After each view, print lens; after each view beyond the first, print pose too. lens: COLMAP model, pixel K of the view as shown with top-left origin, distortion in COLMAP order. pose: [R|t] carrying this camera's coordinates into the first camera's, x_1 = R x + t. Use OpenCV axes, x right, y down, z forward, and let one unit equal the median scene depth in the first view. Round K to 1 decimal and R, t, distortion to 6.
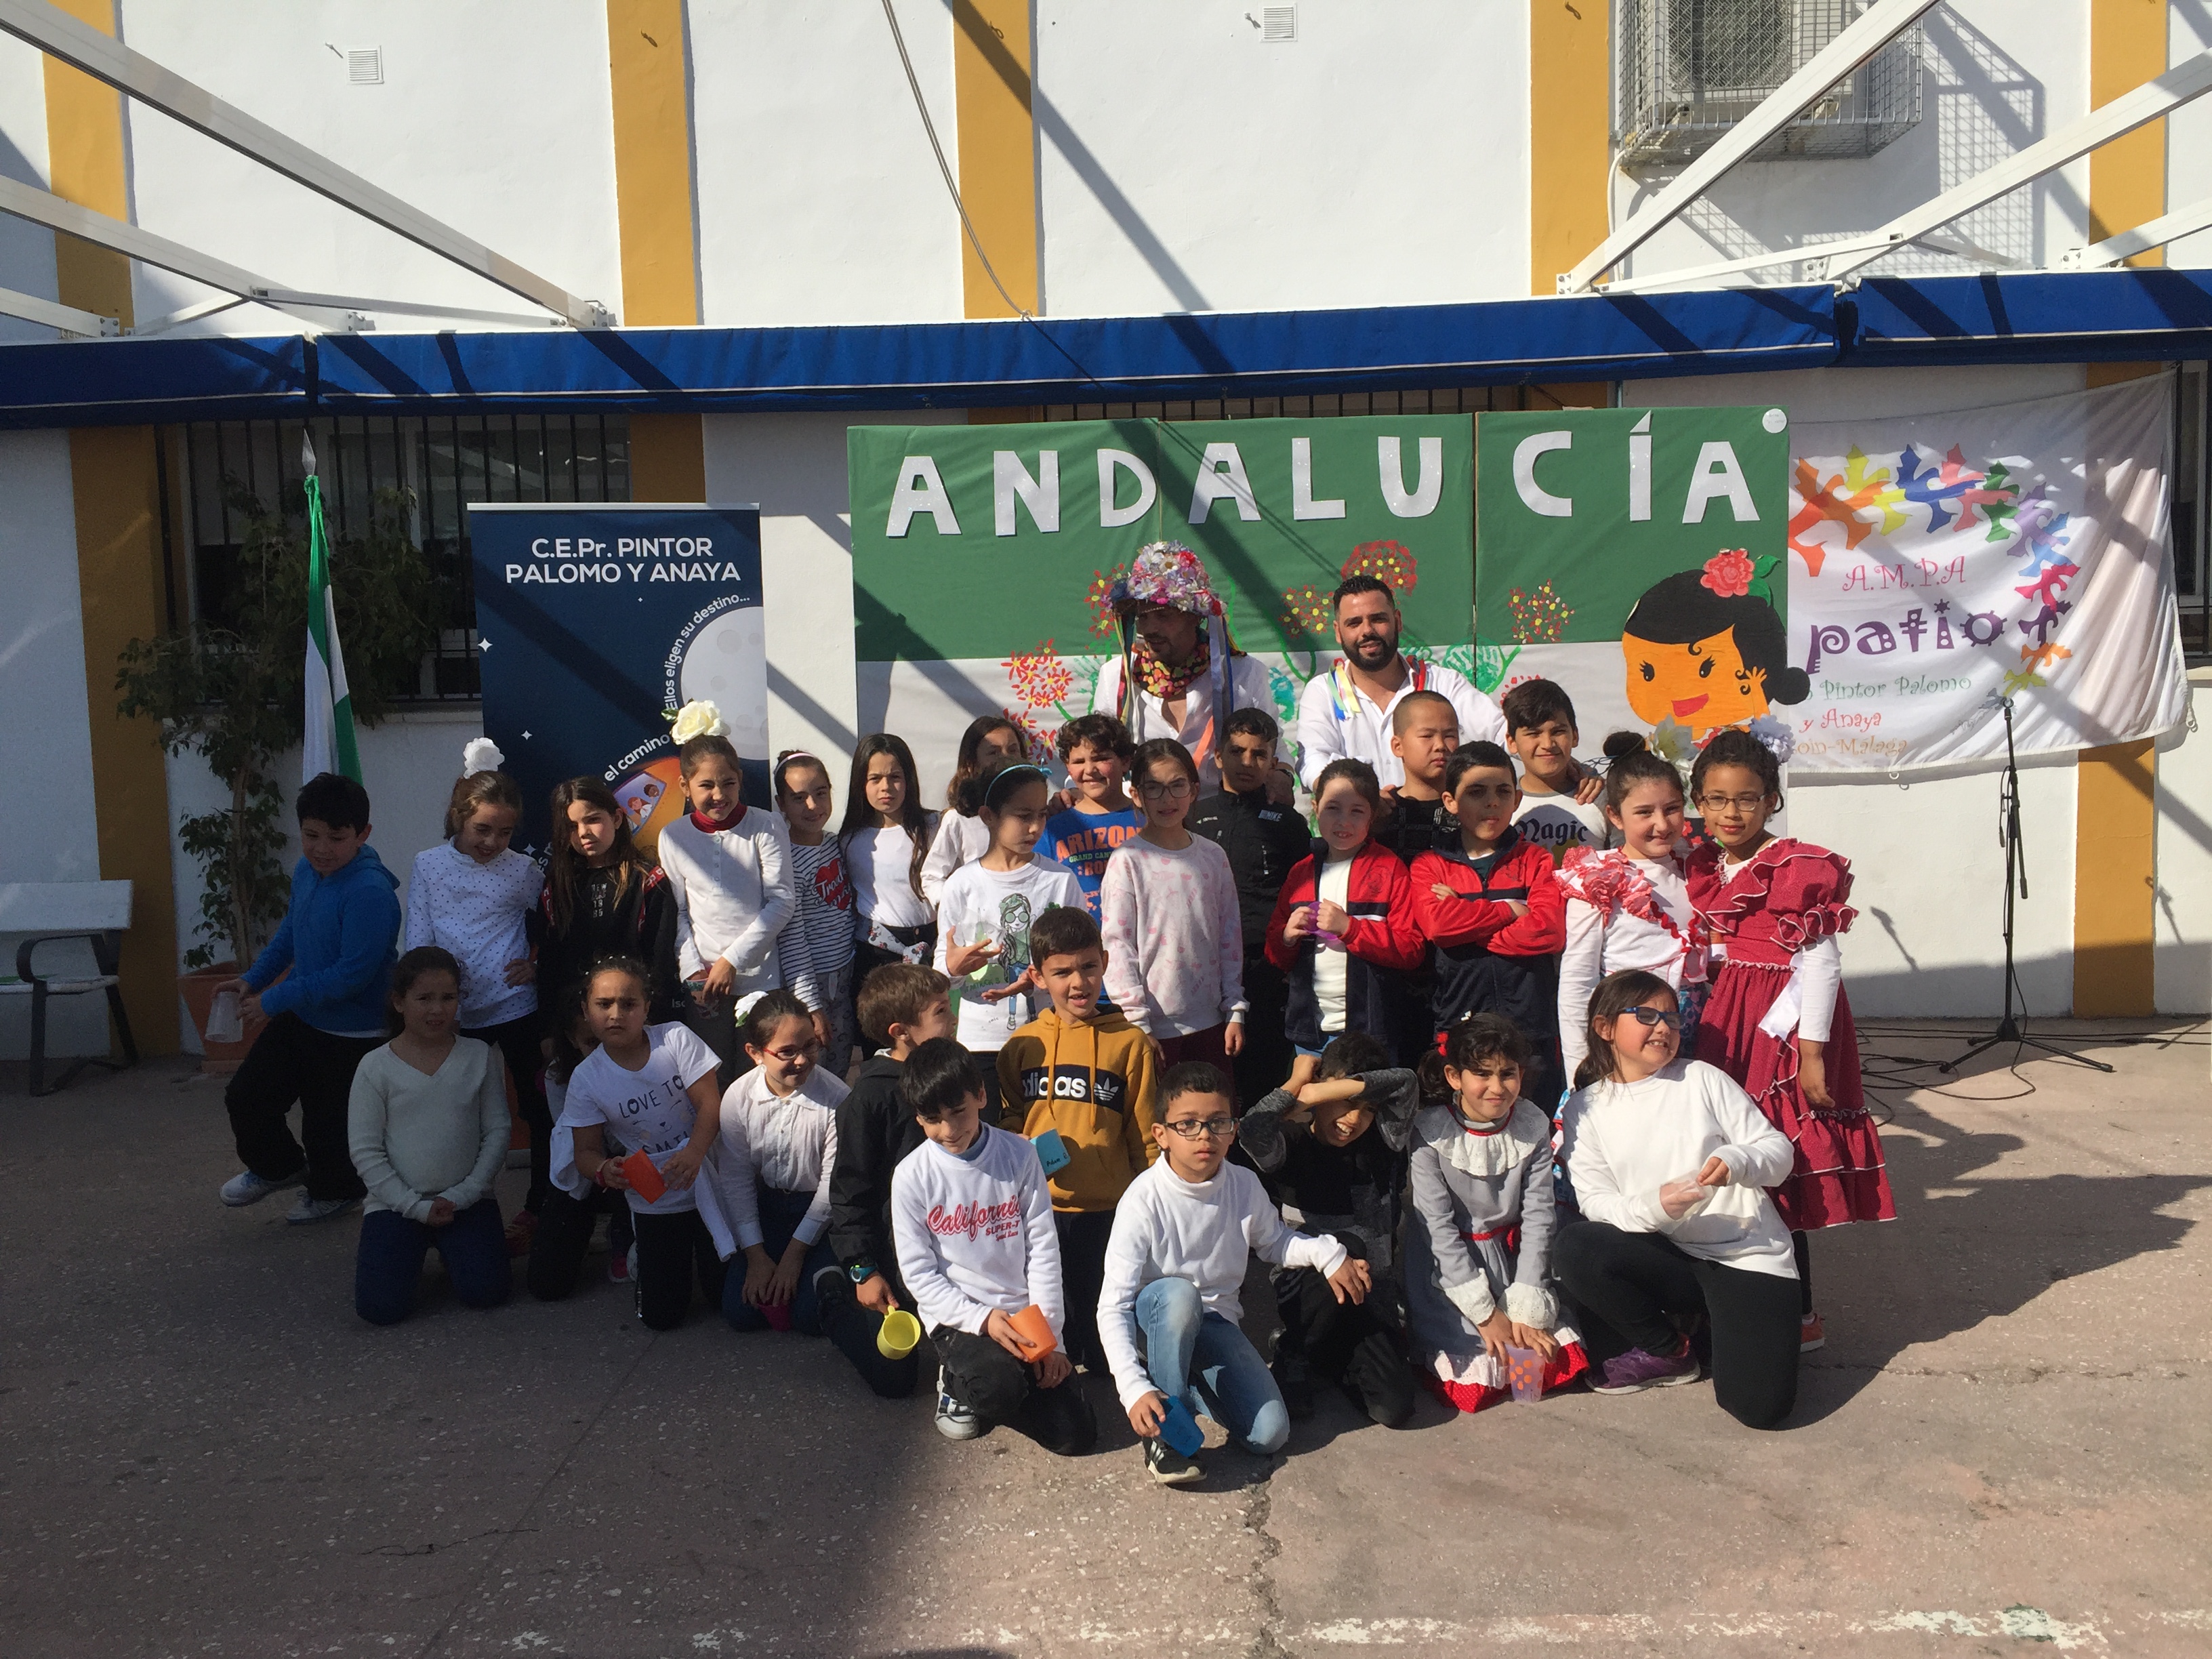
lens RADIAL K [[1893.9, 0, 1106.0], [0, 1893.9, 826.6], [0, 0, 1]] dist [0.093034, -0.125645]
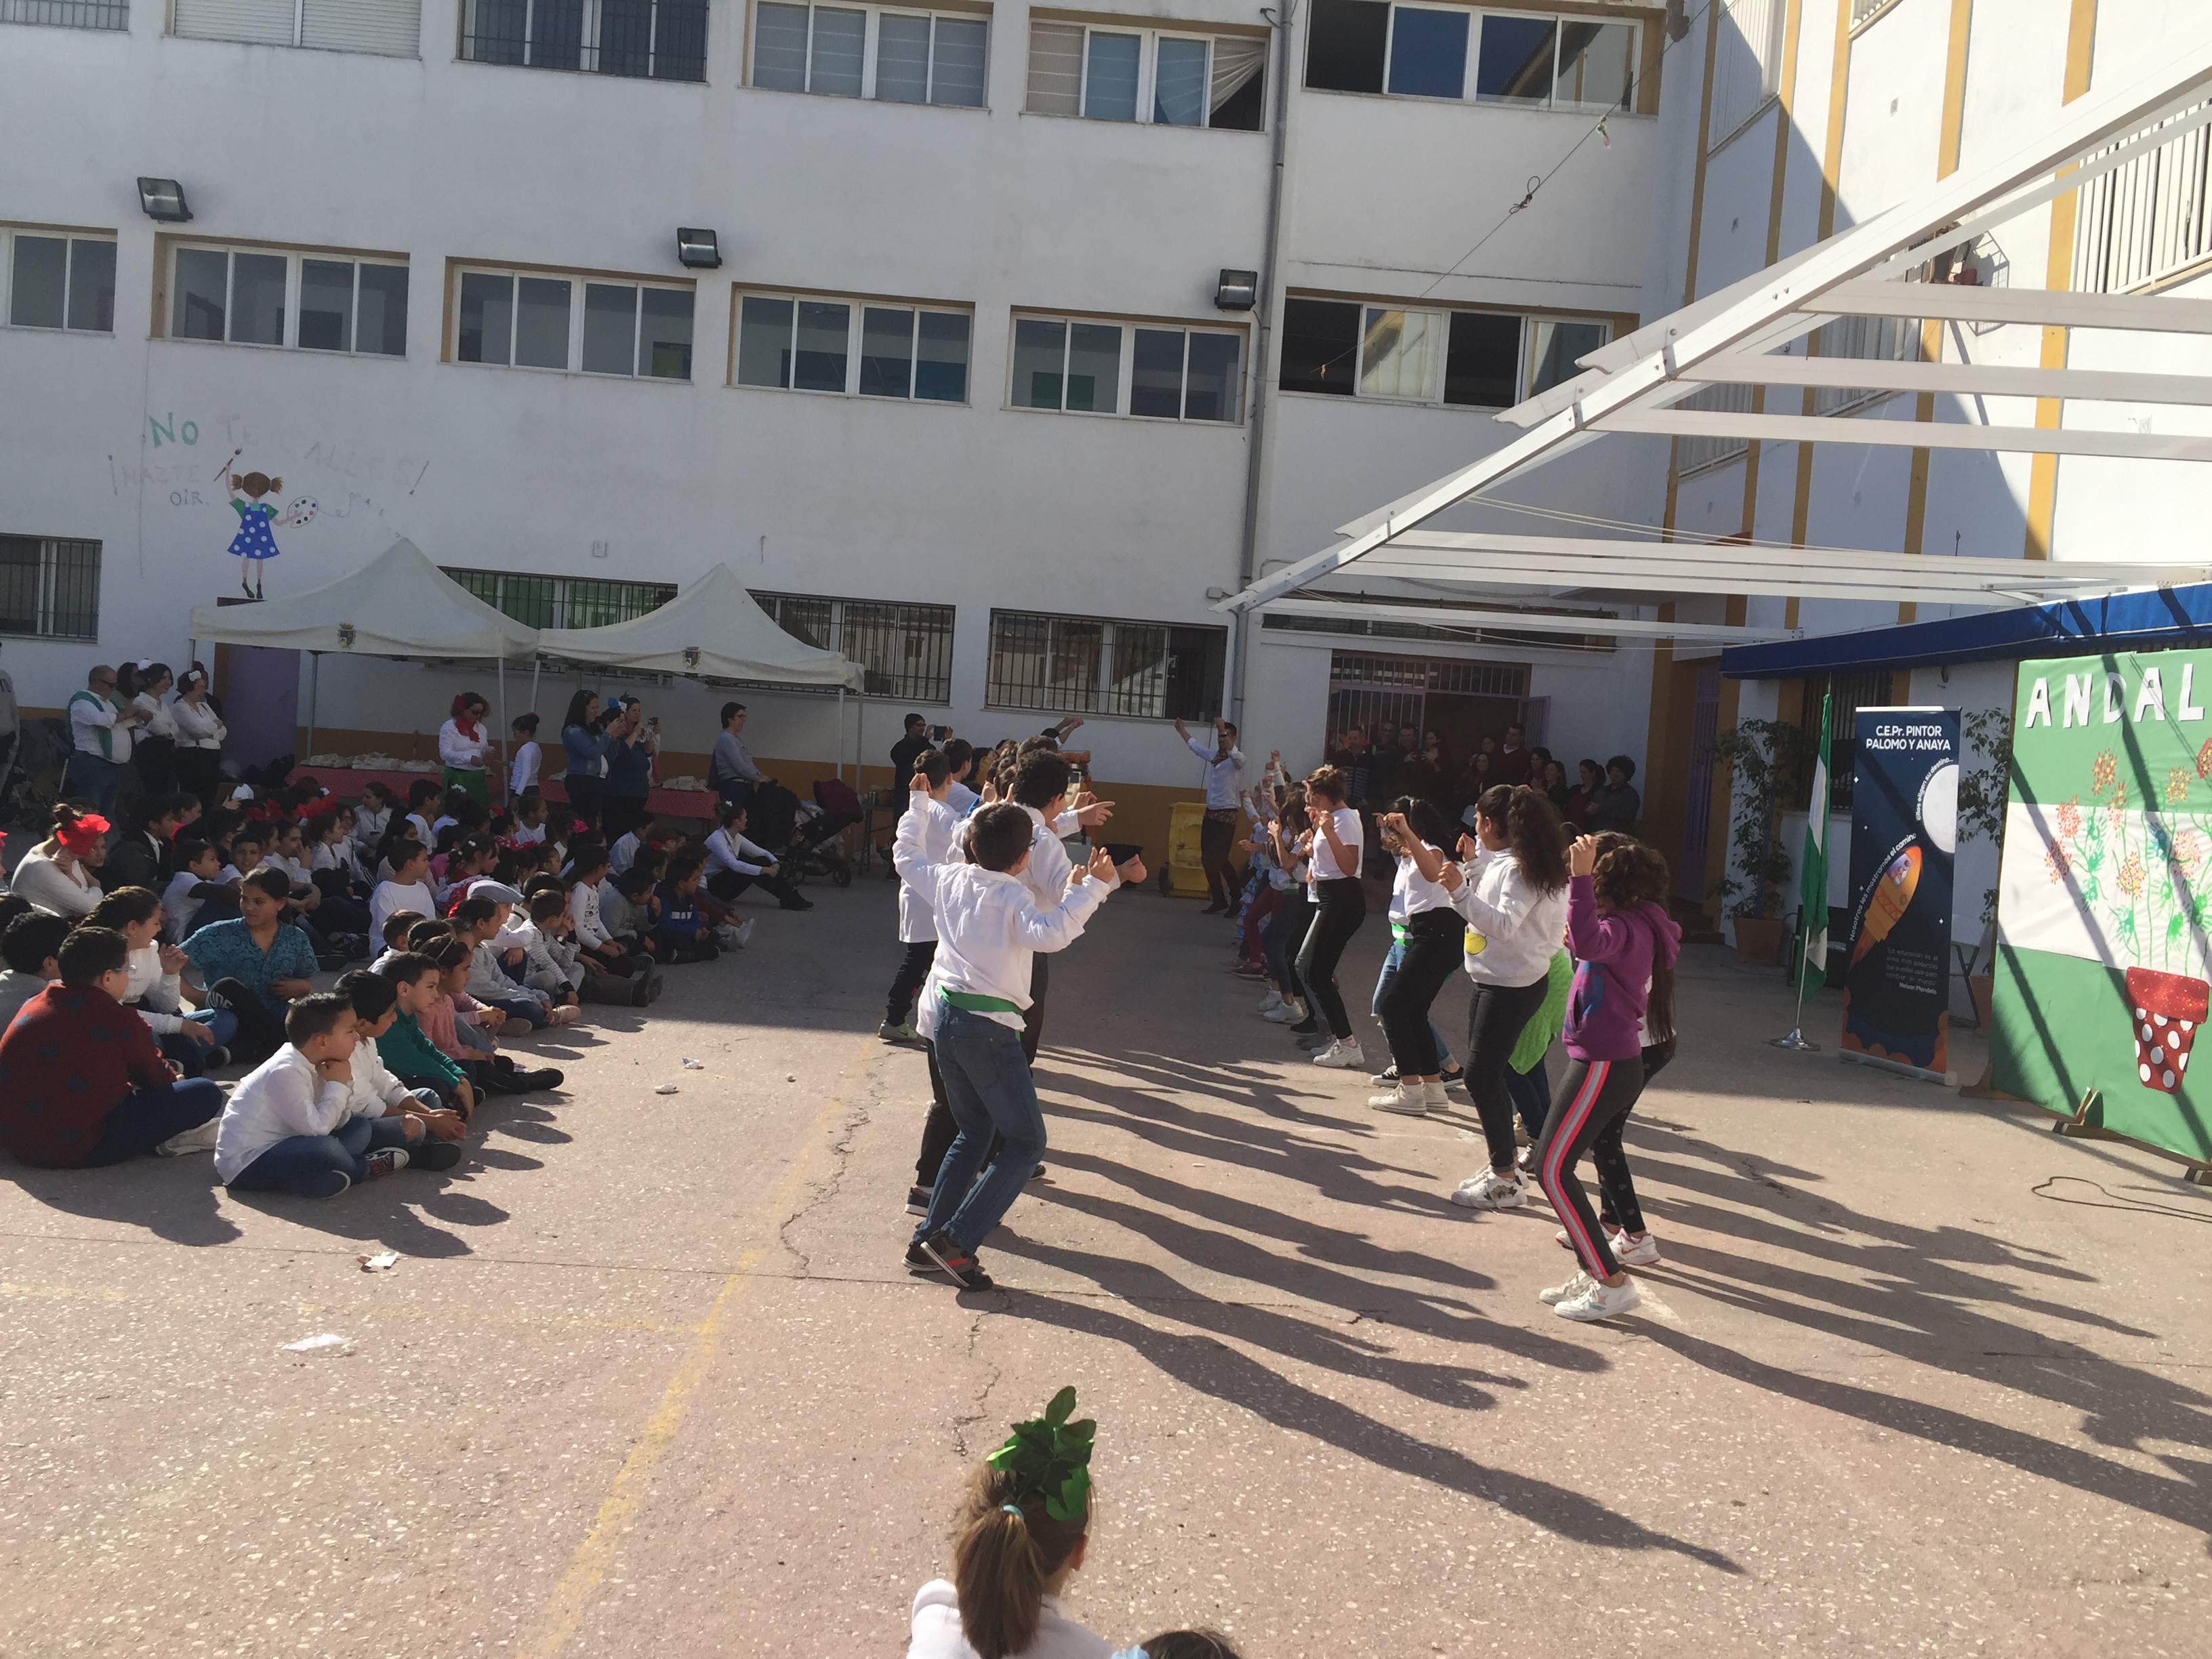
lens RADIAL K [[1858.4, 0, 1083.0], [0, 1858.4, 830.6], [0, 0, 1]] dist [0.083405, -0.125649]
pose [[0.058773, 0.072577, -0.995630, 1.445754], [-0.149016, 0.986817, 0.063138, -0.046842], [0.987087, 0.144654, 0.068813, 0.107114]]
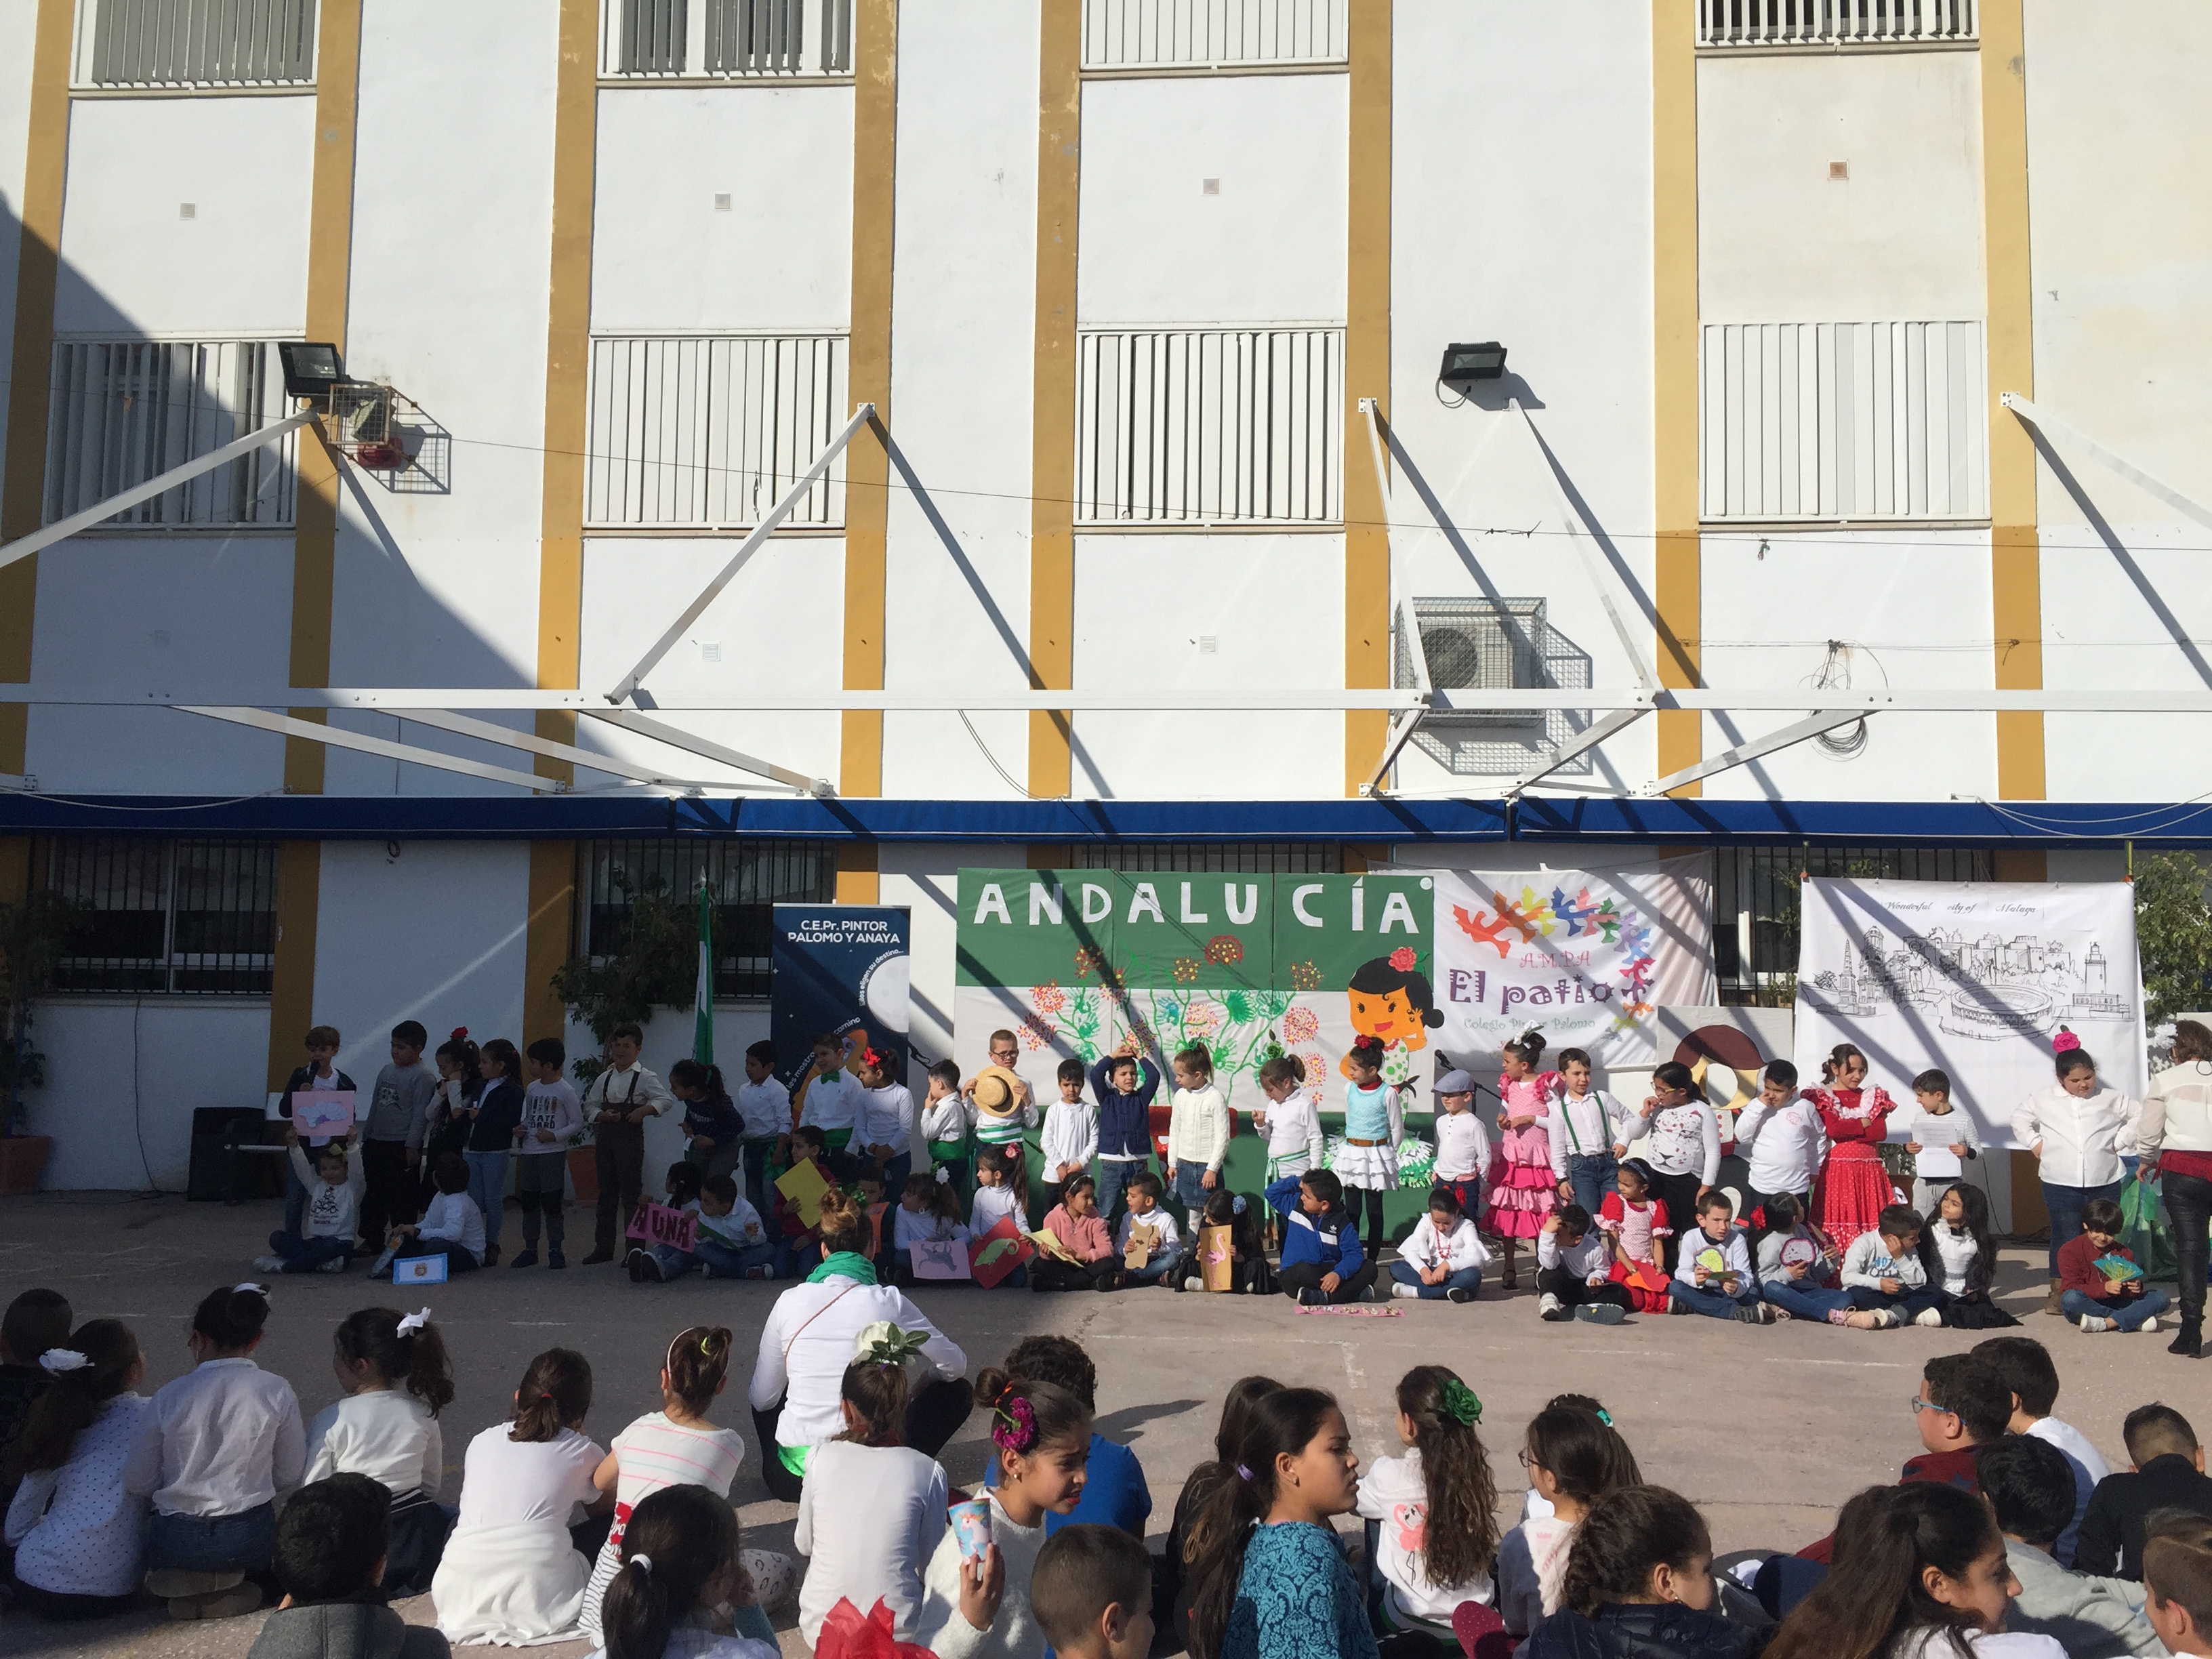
lens RADIAL K [[1878.6, 0, 1102.6], [0, 1878.6, 822.6], [0, 0, 1]] dist [0.089302, -0.112599]
pose [[0.997693, 0.034187, -0.058654, 0.127569], [-0.043500, 0.985218, -0.165689, 0.061684], [0.052123, 0.167859, 0.984432, -0.929865]]
